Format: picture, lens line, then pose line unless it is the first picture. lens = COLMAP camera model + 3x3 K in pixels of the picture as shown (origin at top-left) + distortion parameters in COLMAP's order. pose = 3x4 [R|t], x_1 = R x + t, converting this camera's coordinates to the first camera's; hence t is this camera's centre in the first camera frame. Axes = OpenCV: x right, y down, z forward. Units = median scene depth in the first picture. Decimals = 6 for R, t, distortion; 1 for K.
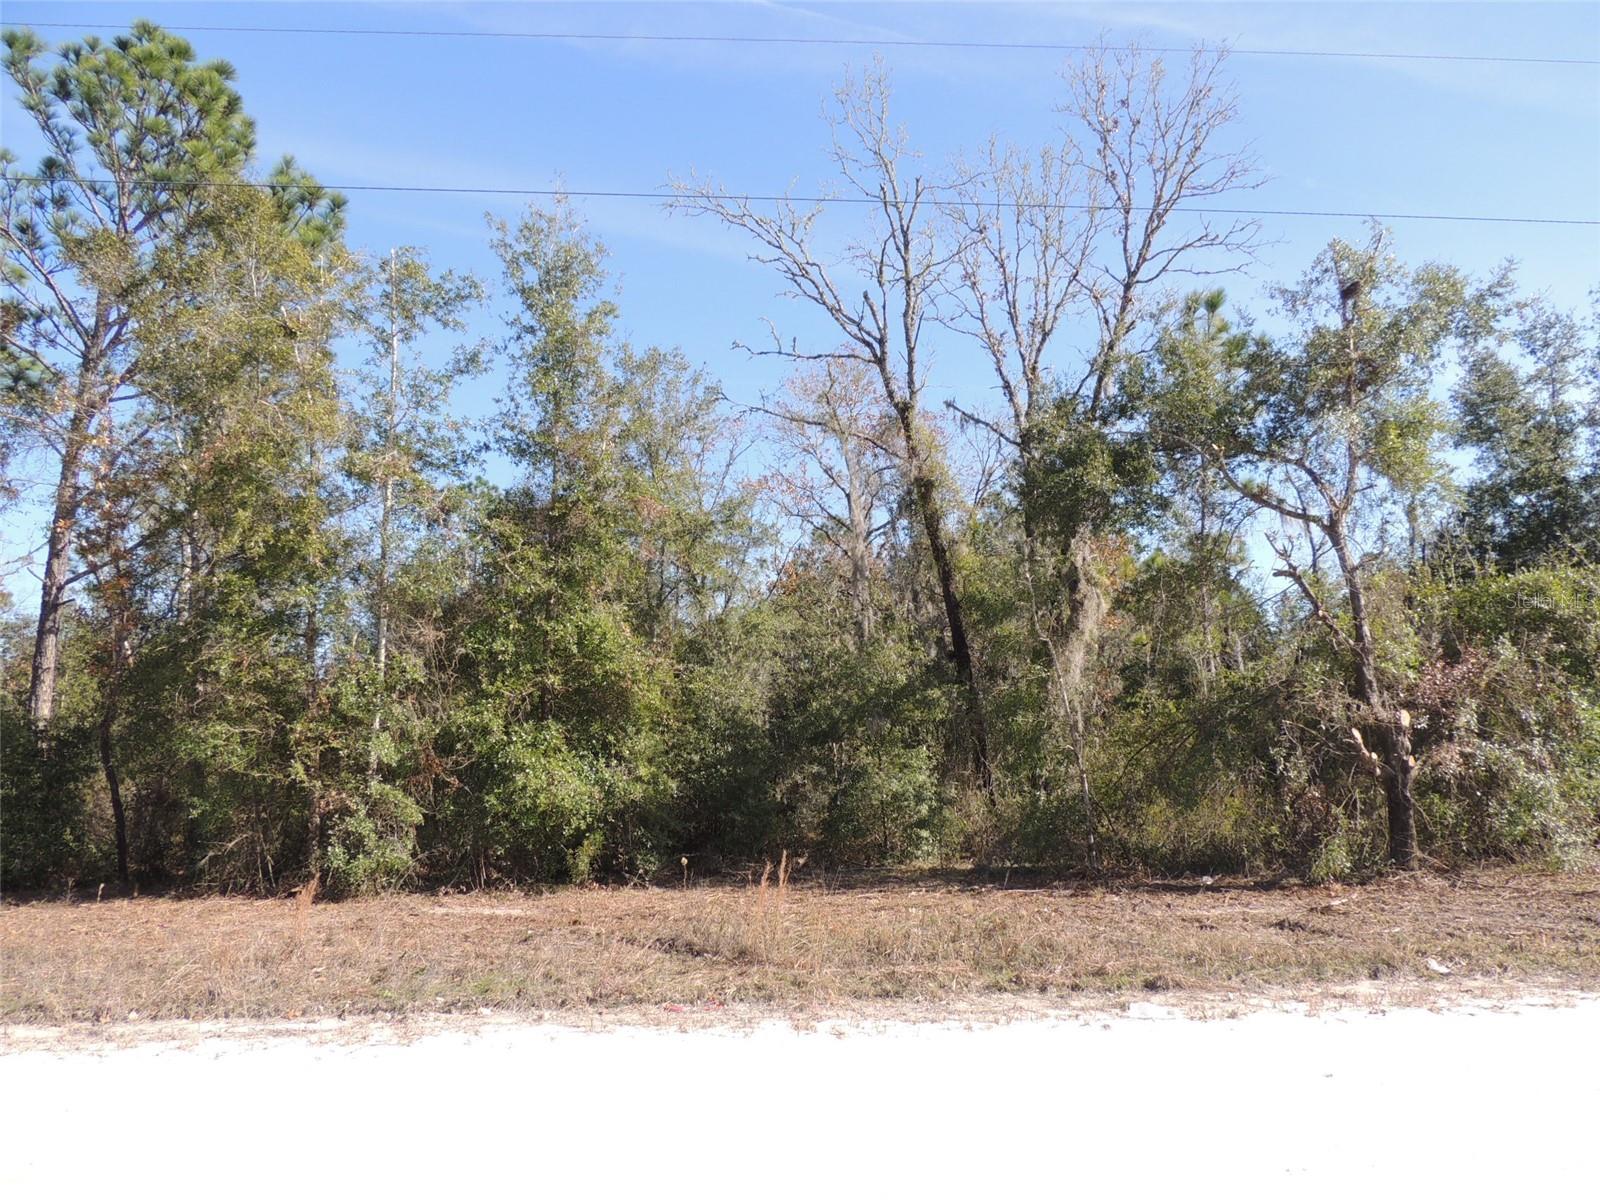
lens RADIAL K [[1118.5, 0, 807.5], [0, 1118.5, 609.5], [0, 0, 1]] dist [-0.019291, -0.004486]
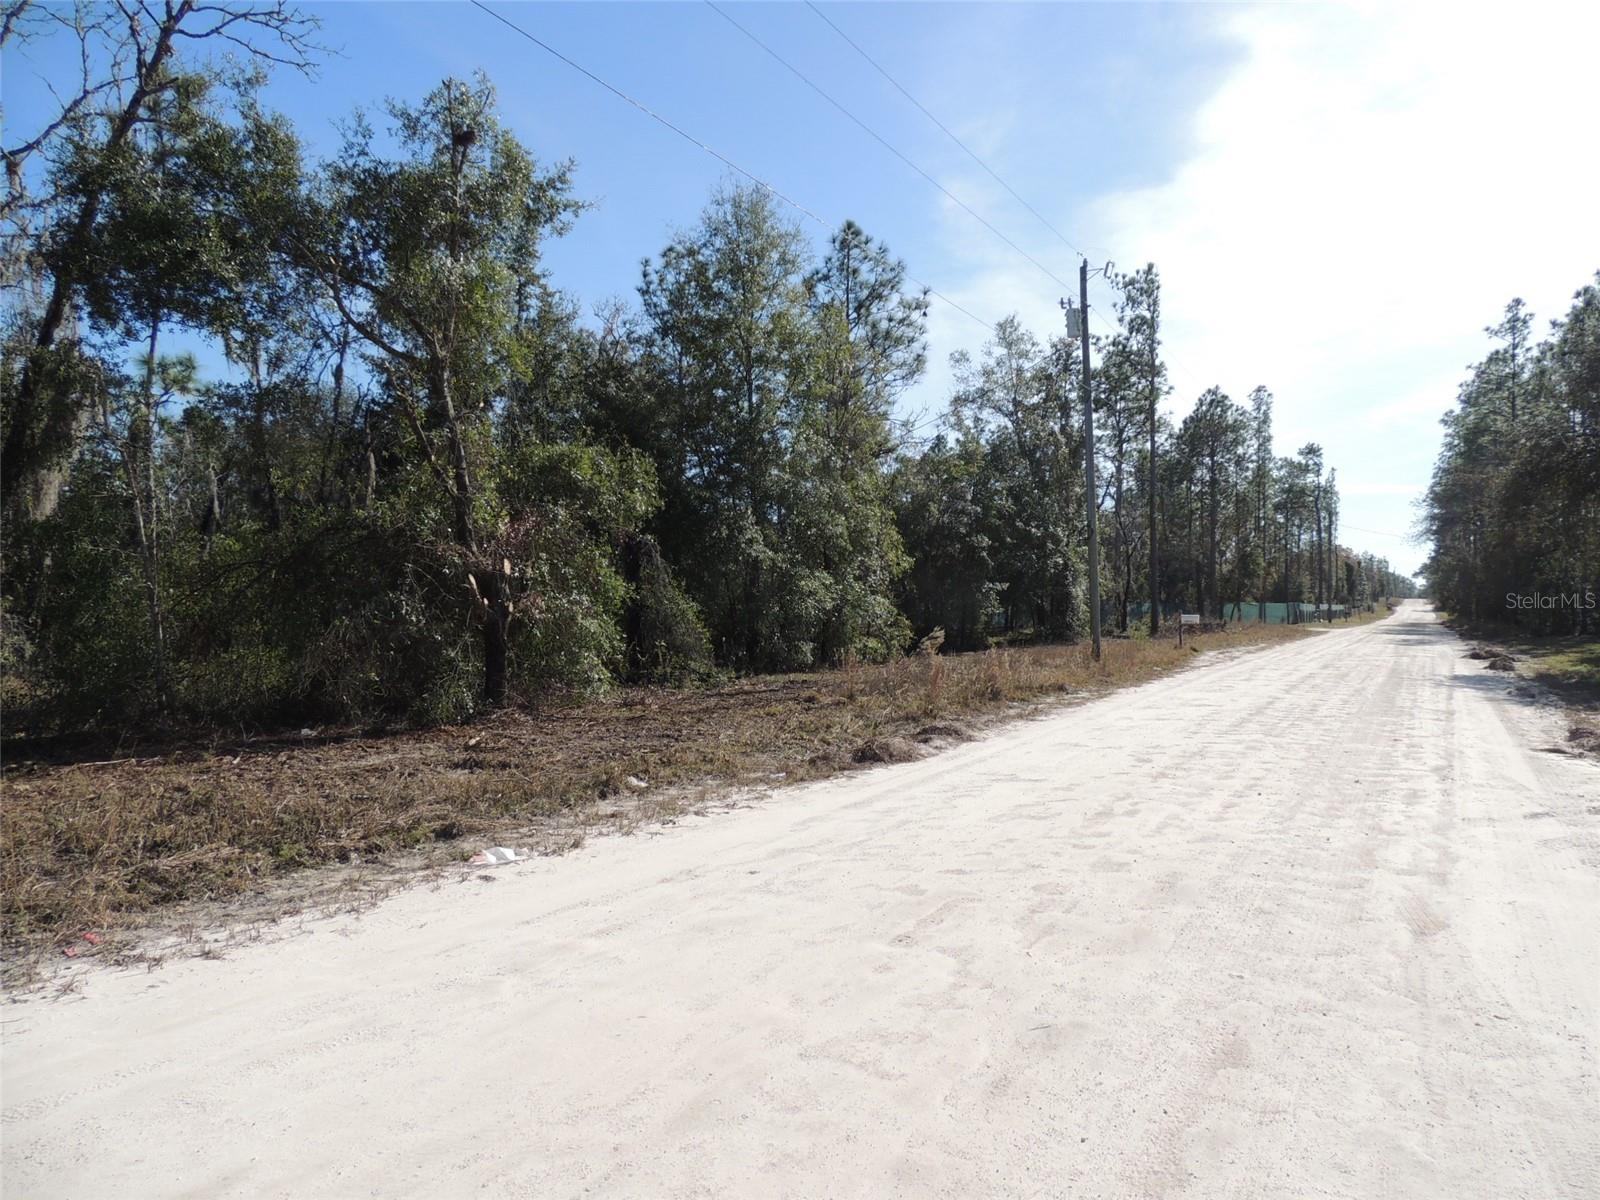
lens RADIAL K [[1123.8, 0, 800.0], [0, 1123.8, 600.0], [0, 0, 1]] dist [-0.006651, 0.005873]
pose [[0.560065, 0.017861, 0.828256, -0.176381], [-0.112920, 0.992083, 0.054962, 0.035418], [-0.820717, -0.124309, 0.557647, 0.155457]]
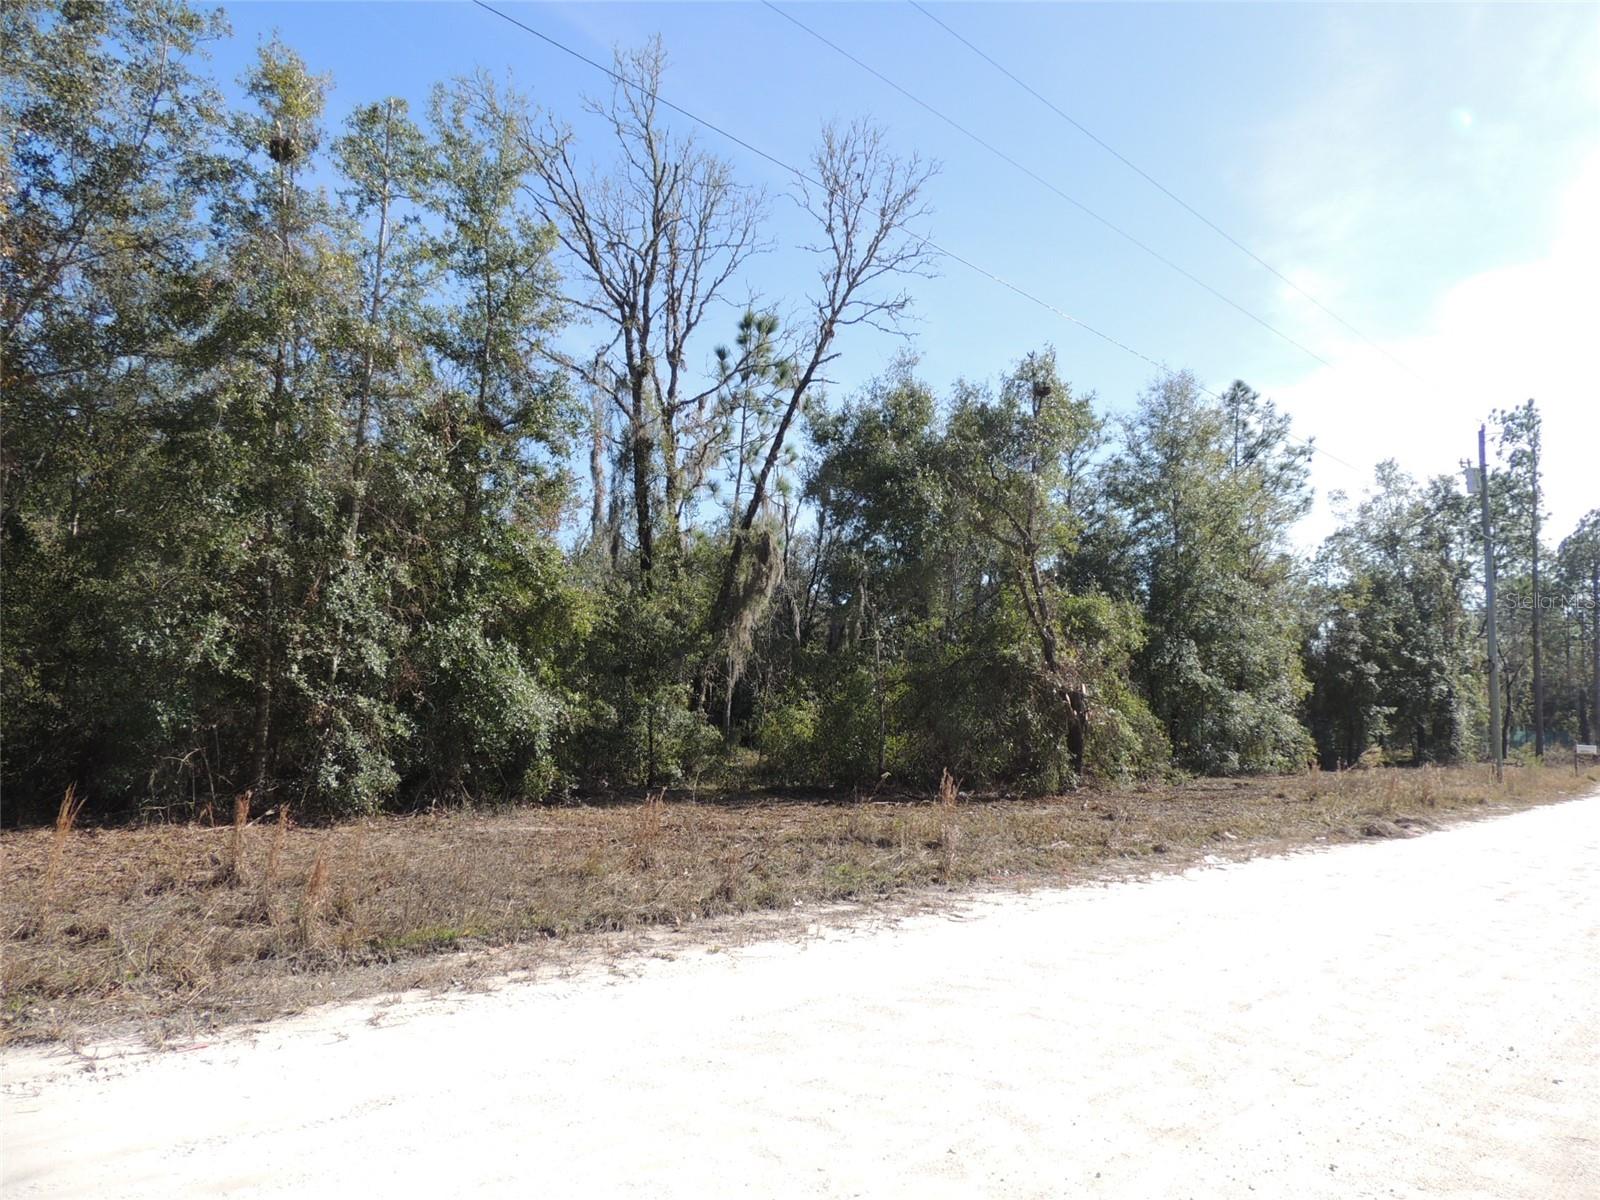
lens RADIAL K [[1118.5, 0, 807.5], [0, 1118.5, 609.5], [0, 0, 1]] dist [-0.019291, -0.004486]
pose [[0.752313, 0.101275, 0.650975, -0.707715], [-0.136868, 0.990581, 0.004066, 0.031821], [-0.644432, -0.092156, 0.759088, 0.073140]]
